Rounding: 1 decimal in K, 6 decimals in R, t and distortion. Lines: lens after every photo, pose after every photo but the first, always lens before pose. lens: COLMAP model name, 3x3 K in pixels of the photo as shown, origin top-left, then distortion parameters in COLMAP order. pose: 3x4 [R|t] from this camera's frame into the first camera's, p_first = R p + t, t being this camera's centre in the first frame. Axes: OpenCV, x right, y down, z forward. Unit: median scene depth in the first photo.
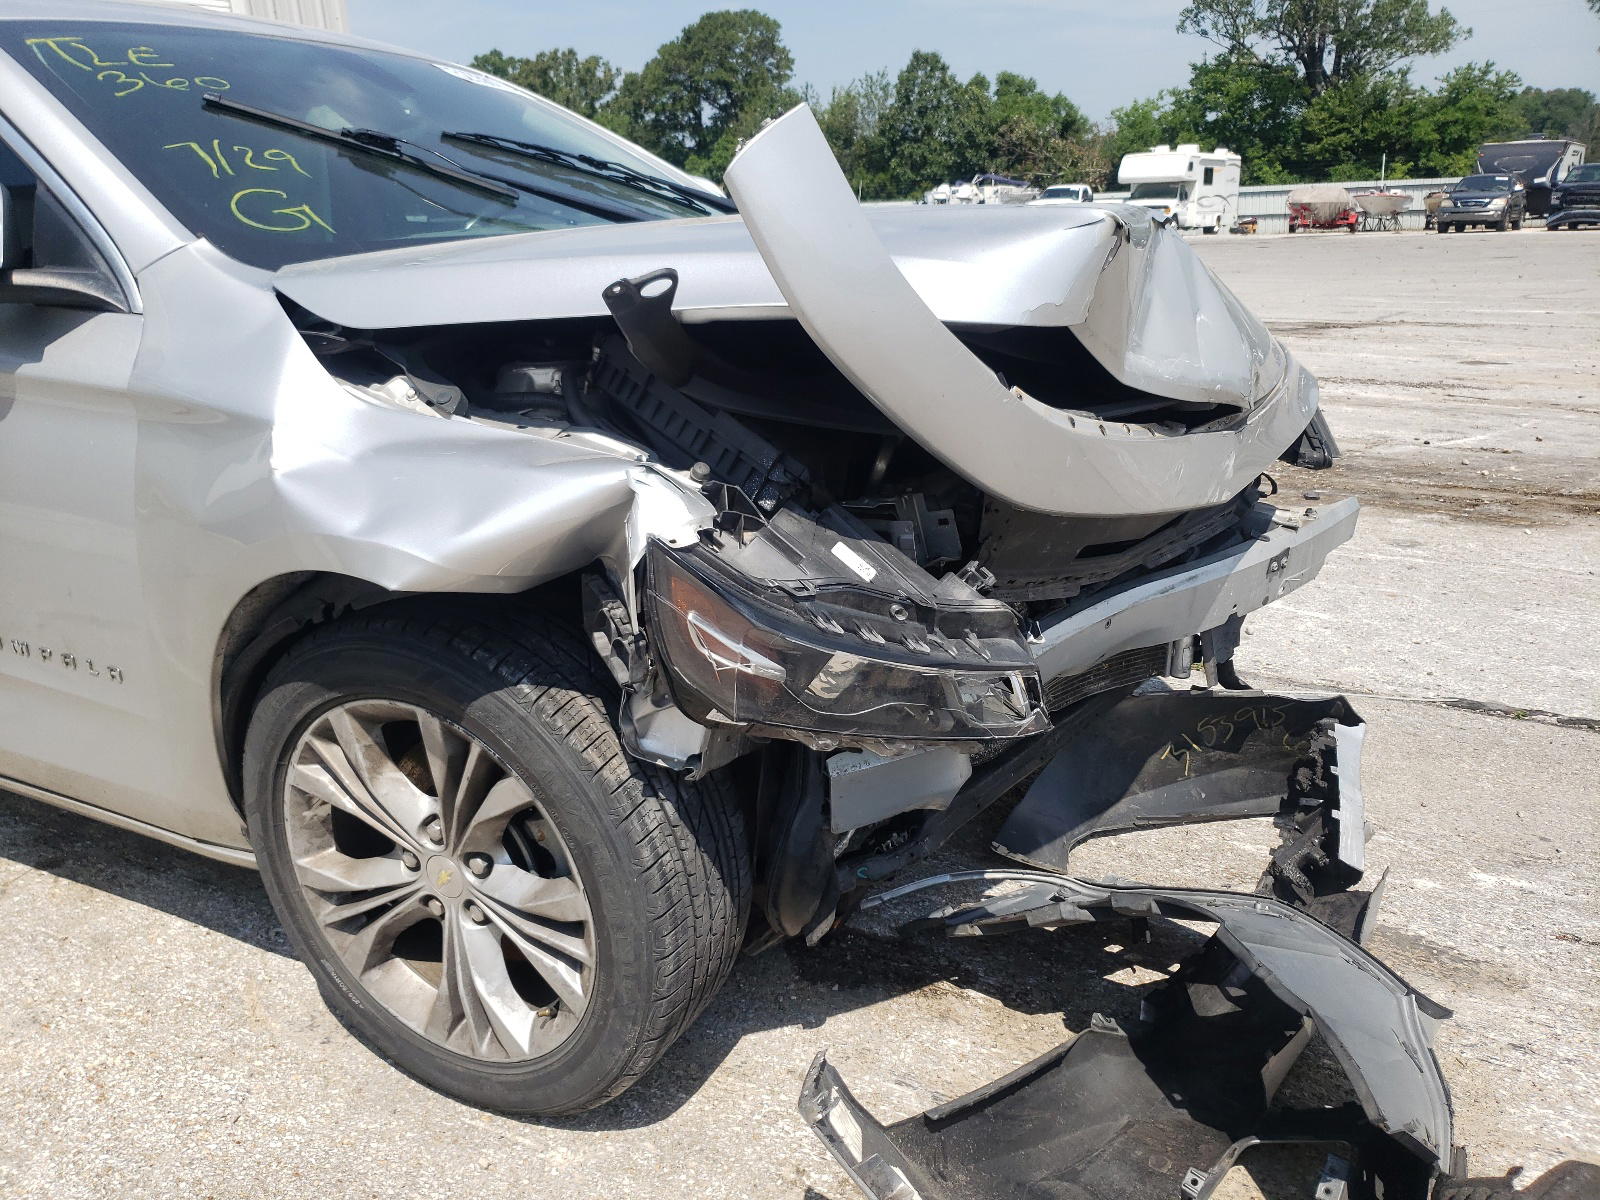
lens RADIAL K [[1316.9, 0, 800.0], [0, 1316.9, 600.0], [0, 0, 1]] dist [-0.004708, -0.008571]
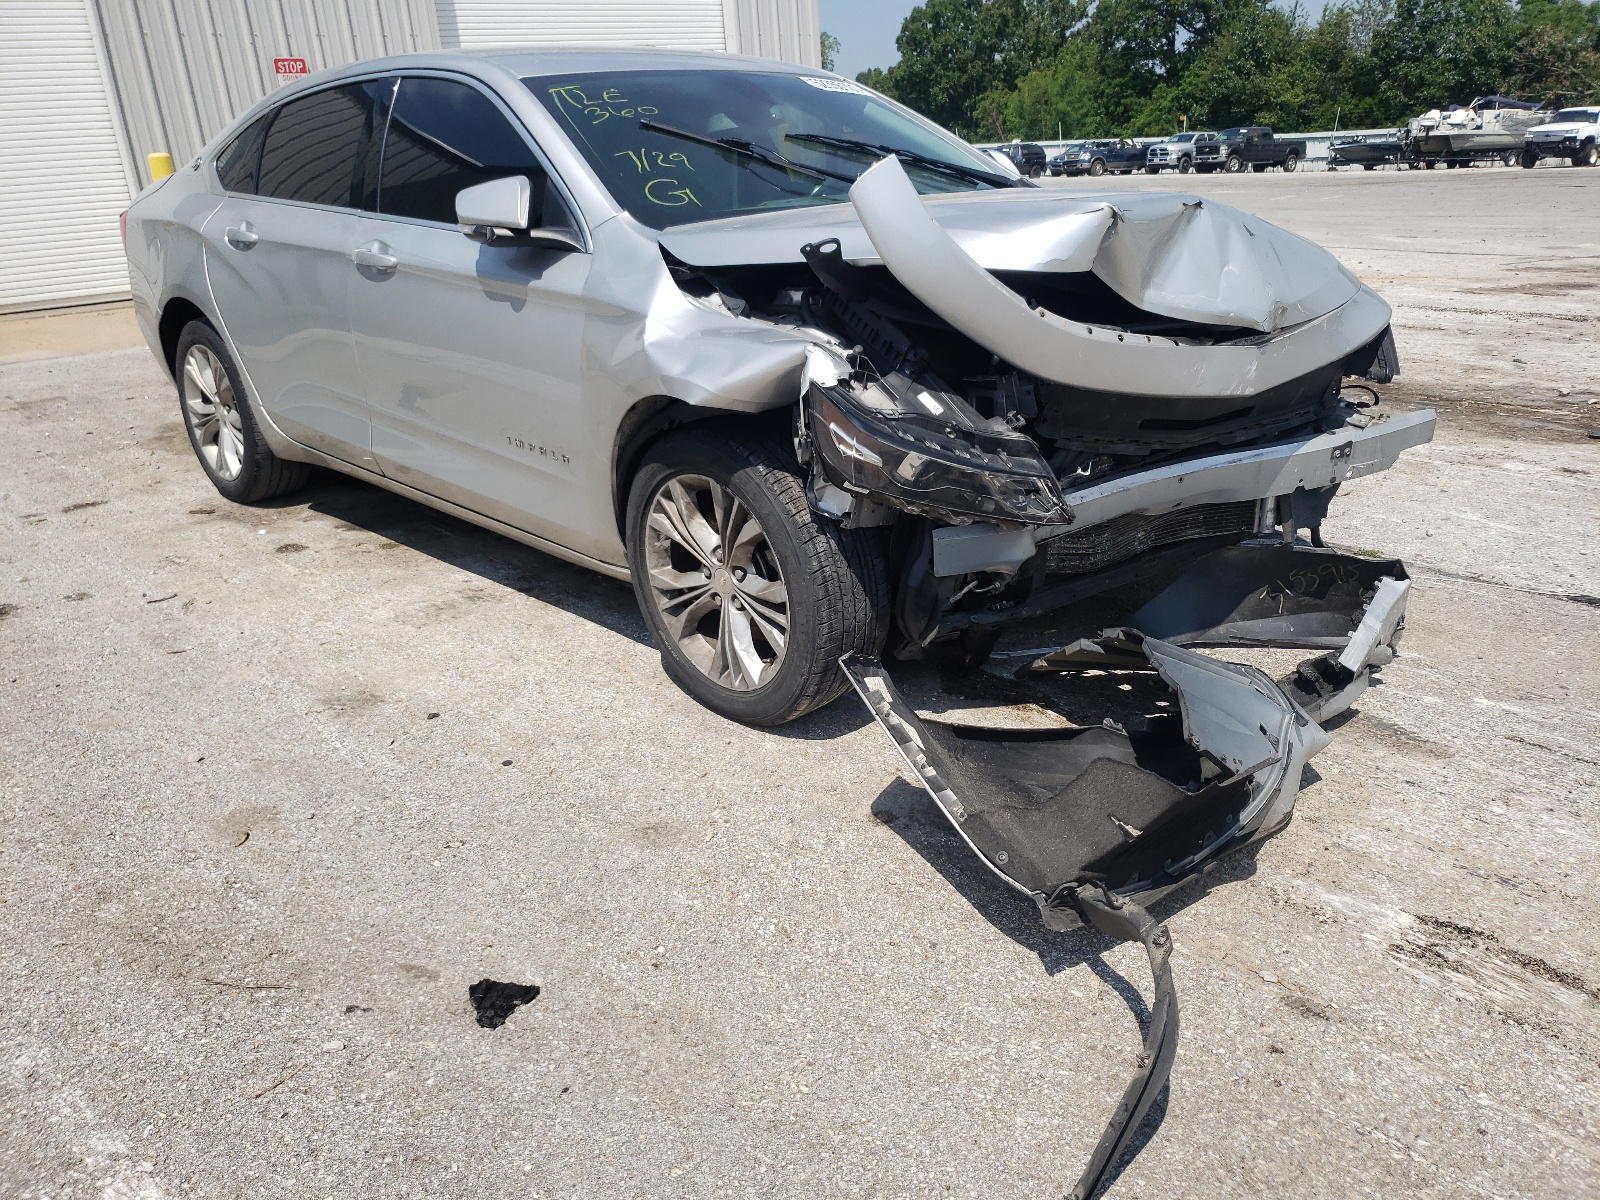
lens RADIAL K [[1321.2, 0, 800.0], [0, 1321.2, 600.0], [0, 0, 1]] dist [0.052169, -0.051583]
pose [[0.941702, 0.101044, -0.320917, 0.396901], [-0.085817, 0.994424, 0.061283, 0.117271], [0.325320, -0.030171, 0.945122, -0.637348]]
